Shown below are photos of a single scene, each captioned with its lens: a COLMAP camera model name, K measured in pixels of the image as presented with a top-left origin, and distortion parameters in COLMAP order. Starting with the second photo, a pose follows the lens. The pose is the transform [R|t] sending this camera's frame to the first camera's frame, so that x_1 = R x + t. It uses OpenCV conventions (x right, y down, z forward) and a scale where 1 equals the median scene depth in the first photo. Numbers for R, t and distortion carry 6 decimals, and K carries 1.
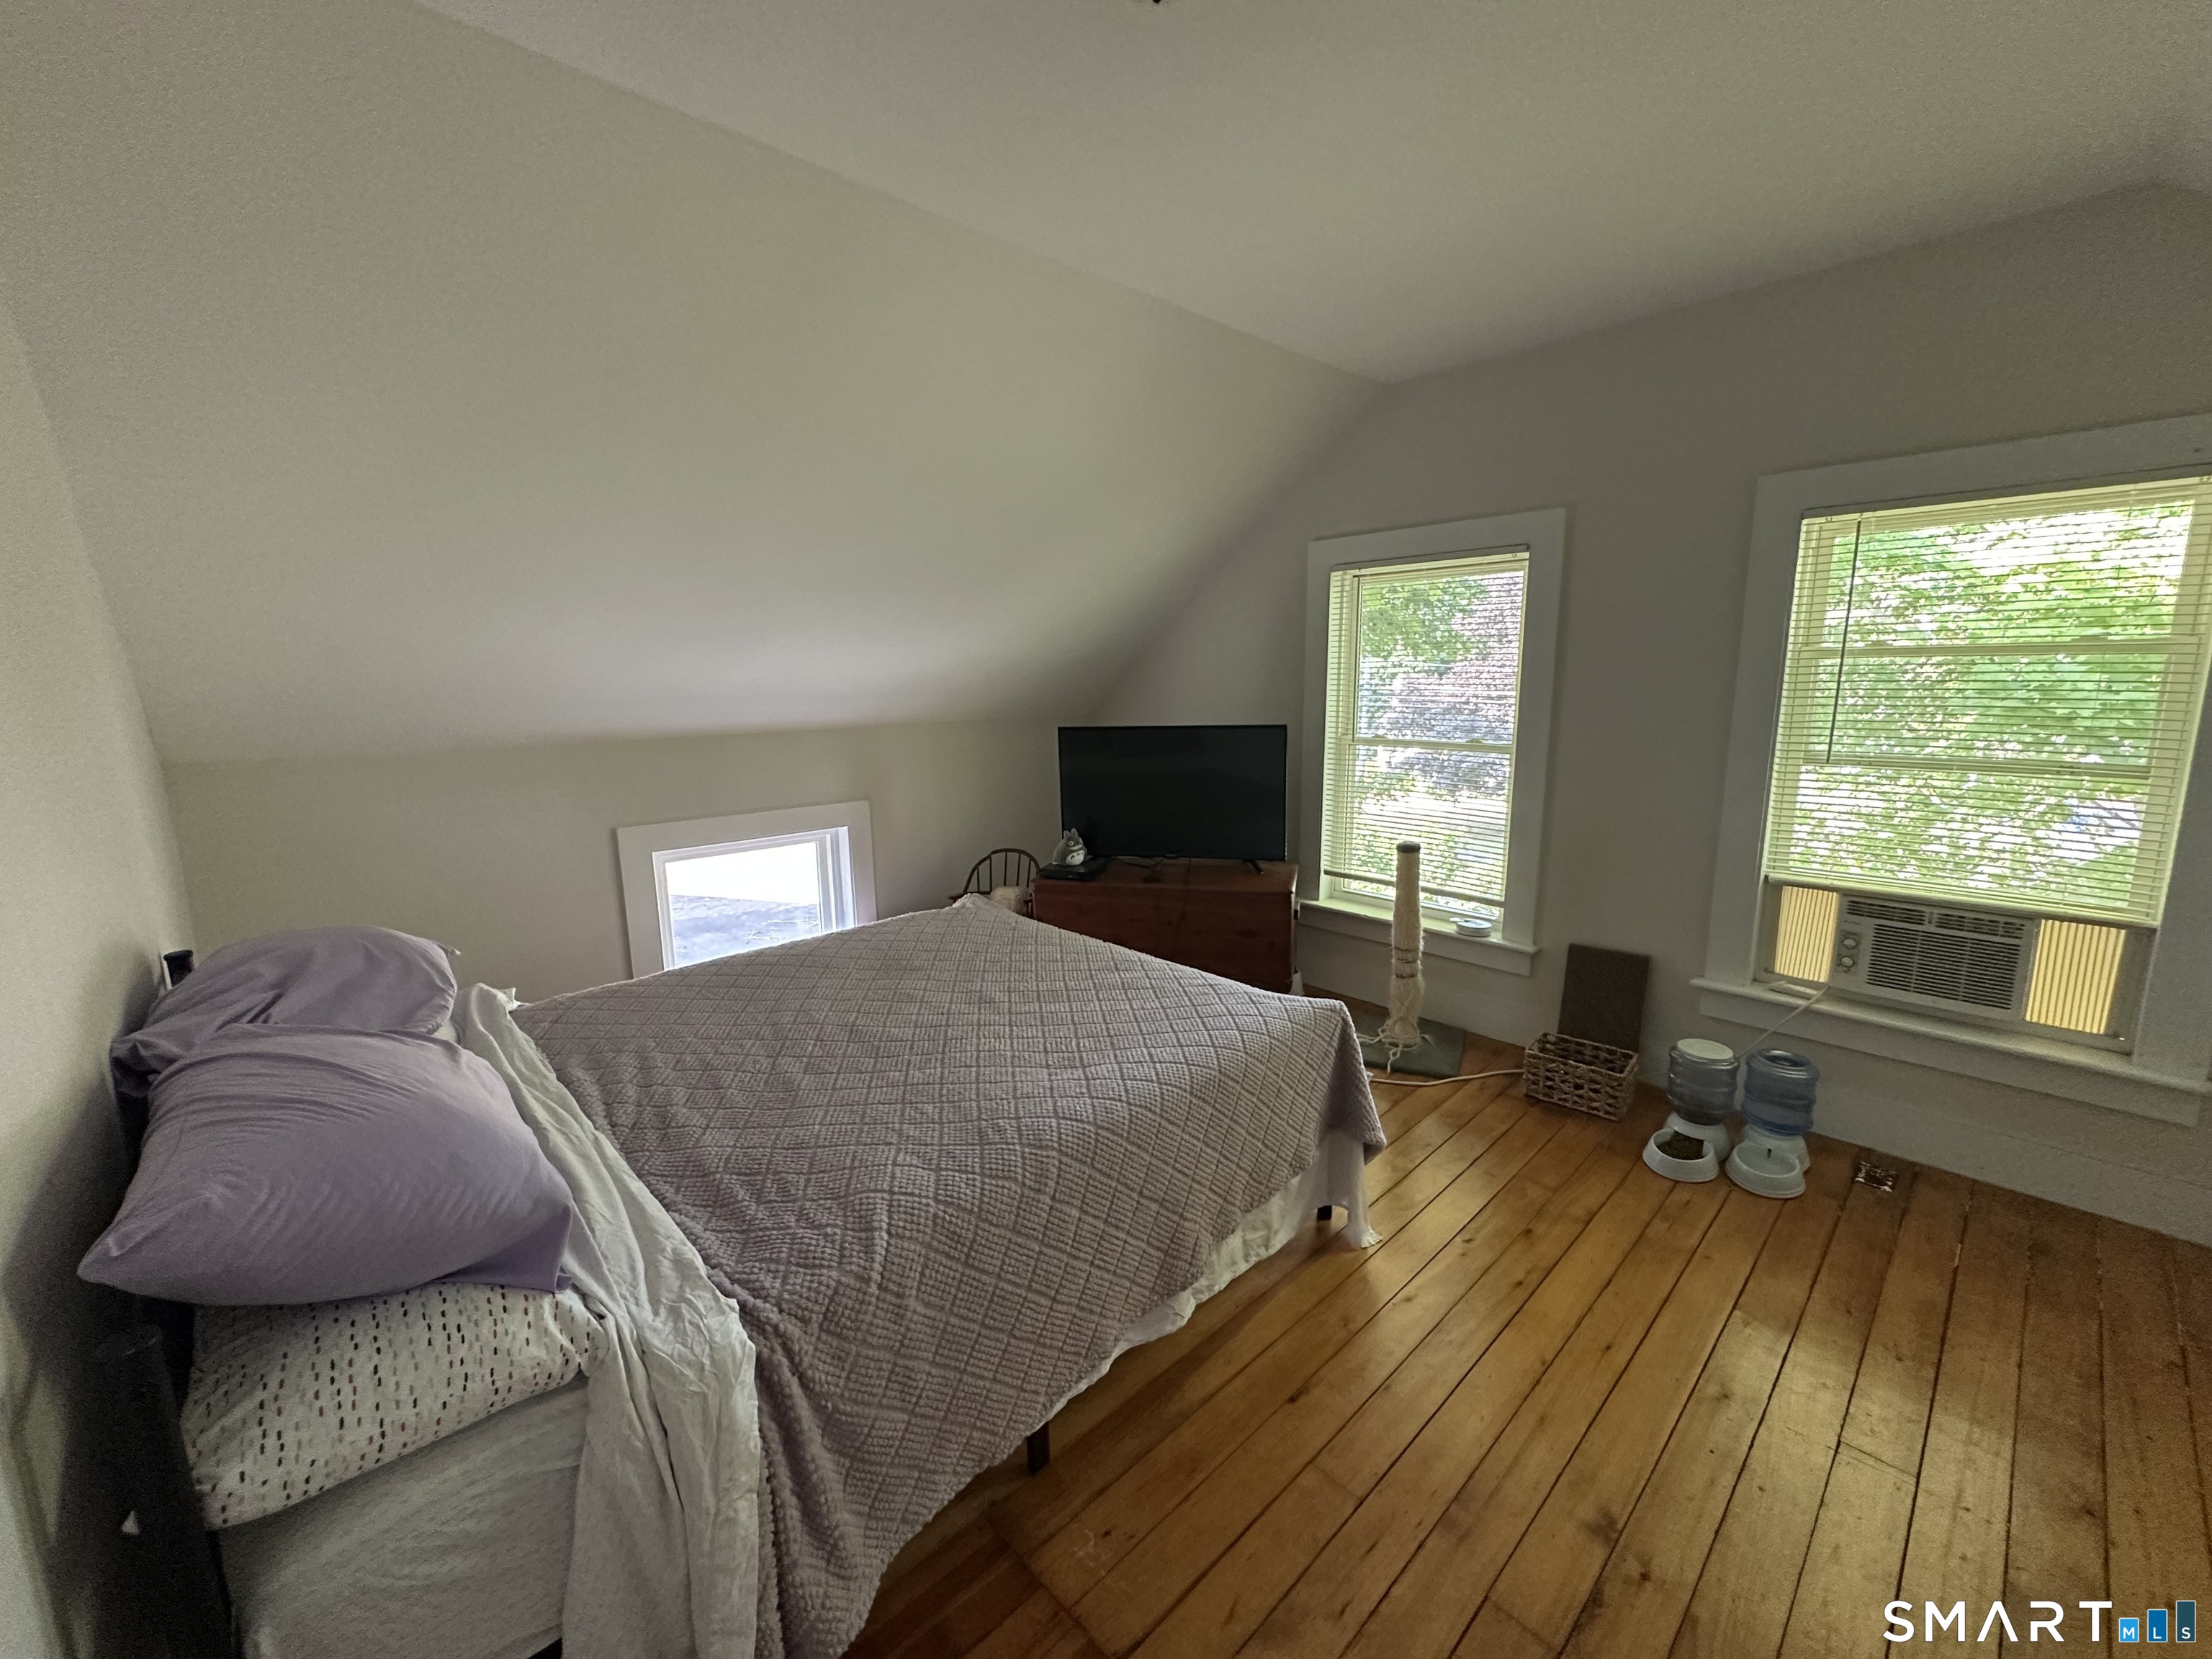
lens RADIAL K [[887.1, 0, 1106.3], [0, 887.1, 822.4], [0, 0, 1]] dist [0.001307, 0.000558]
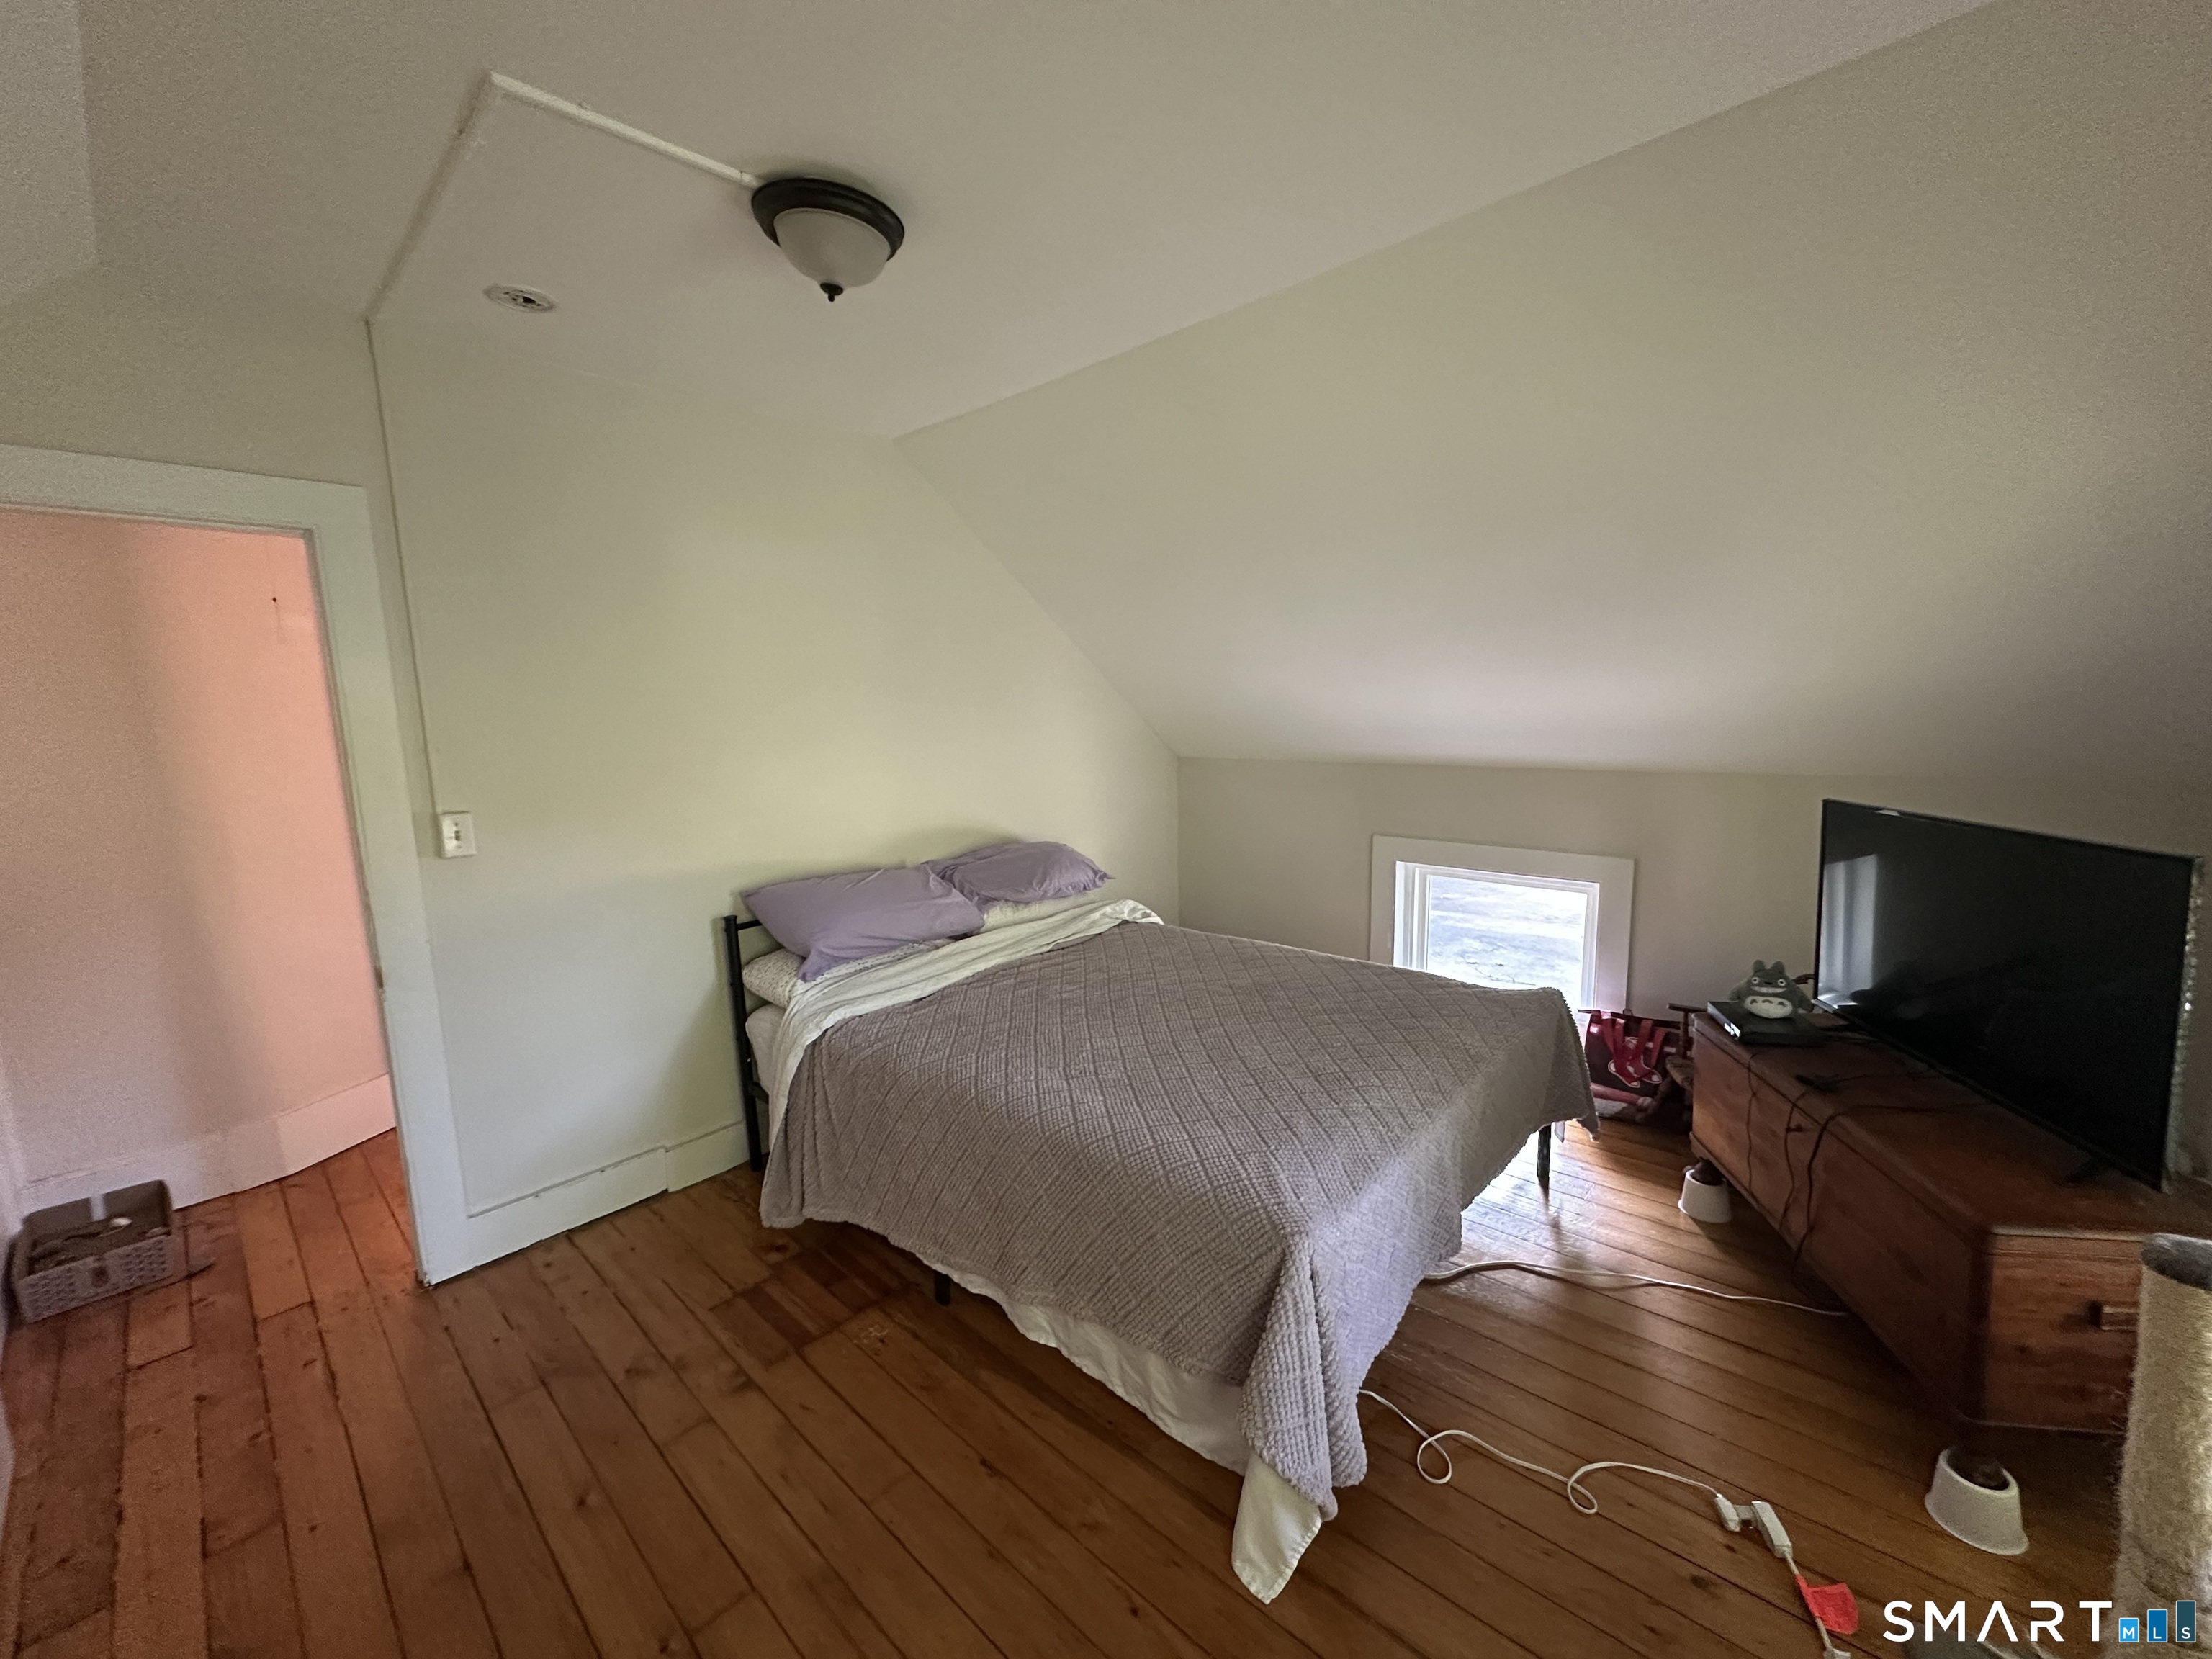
lens RADIAL K [[887.1, 0, 1105.2], [0, 887.1, 824.3], [0, 0, 1]] dist [0.001307, 0.000558]
pose [[0.059477, 0.142412, -0.988019, 0.761484], [-0.143113, 0.980763, 0.132751, -0.144461], [0.987918, 0.133503, 0.078714, 0.658608]]
